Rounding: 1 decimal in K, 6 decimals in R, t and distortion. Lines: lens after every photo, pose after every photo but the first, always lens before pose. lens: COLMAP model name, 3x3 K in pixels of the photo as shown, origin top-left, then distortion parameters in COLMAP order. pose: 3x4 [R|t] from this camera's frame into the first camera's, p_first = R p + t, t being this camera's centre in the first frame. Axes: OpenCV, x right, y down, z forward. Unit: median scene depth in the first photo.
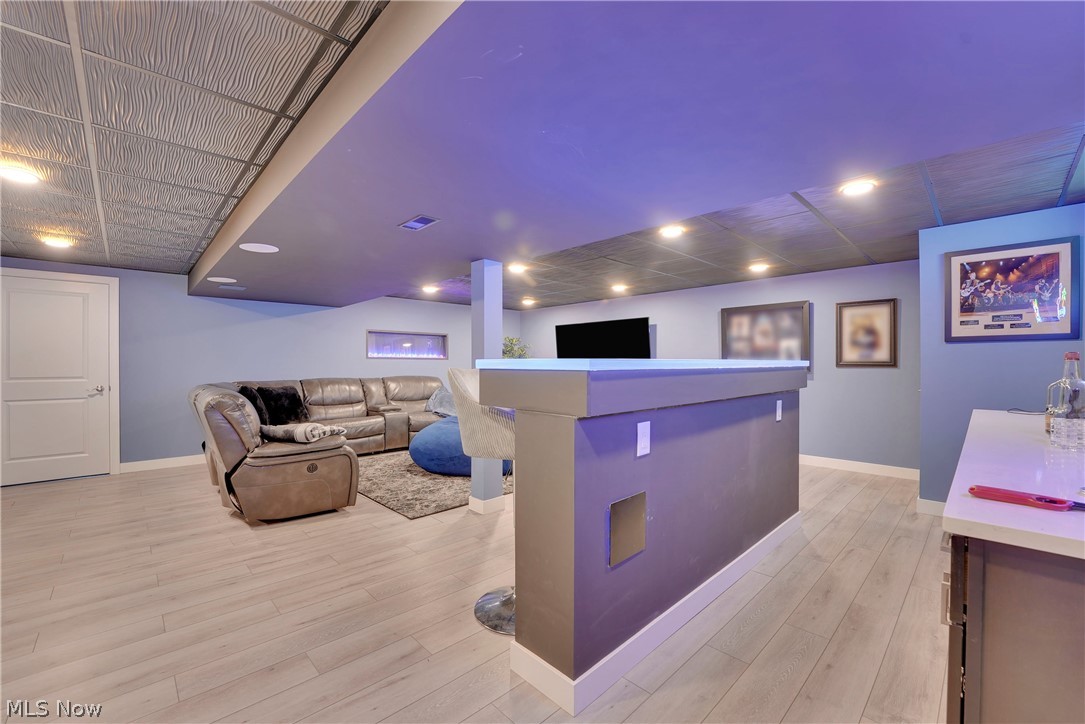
lens RADIAL K [[447.1, 0, 550.8], [0, 447.1, 362.5], [0, 0, 1]] dist [-0.004157, -0.000096]
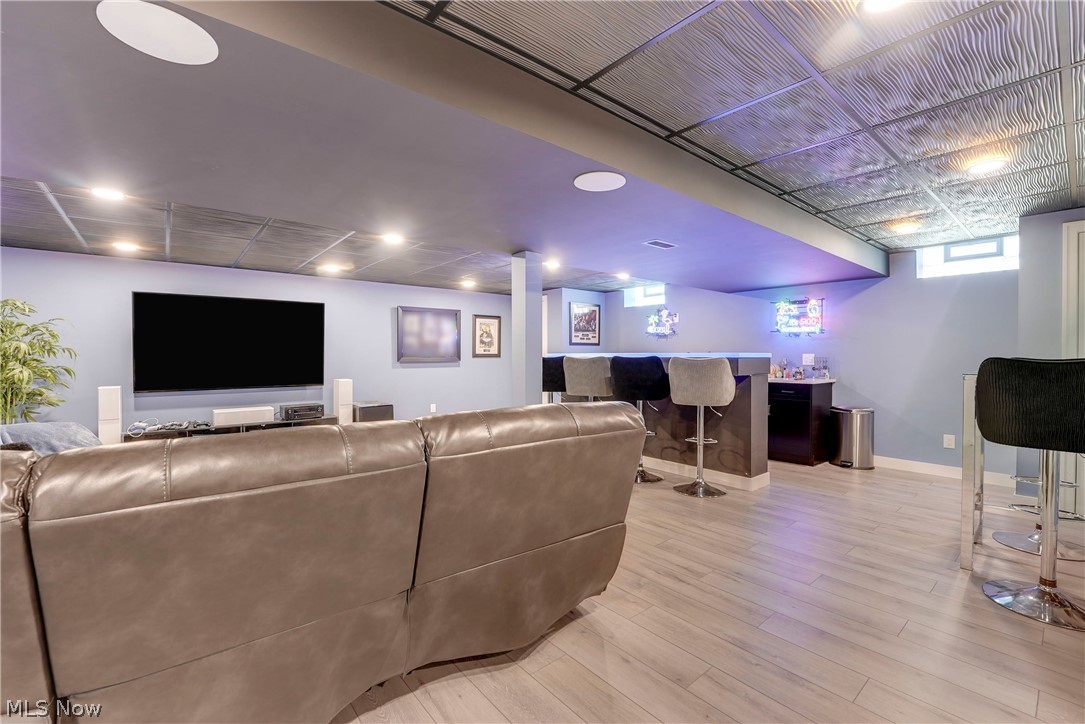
lens RADIAL K [[447.1, 0, 539.3], [0, 447.1, 362.5], [0, 0, 1]] dist [-0.004157, -0.000096]
pose [[0.089951, -0.014488, 0.995841, -0.914334], [-0.001064, 0.999892, 0.014643, 0.005251], [-0.995946, -0.002376, 0.089926, 0.710436]]
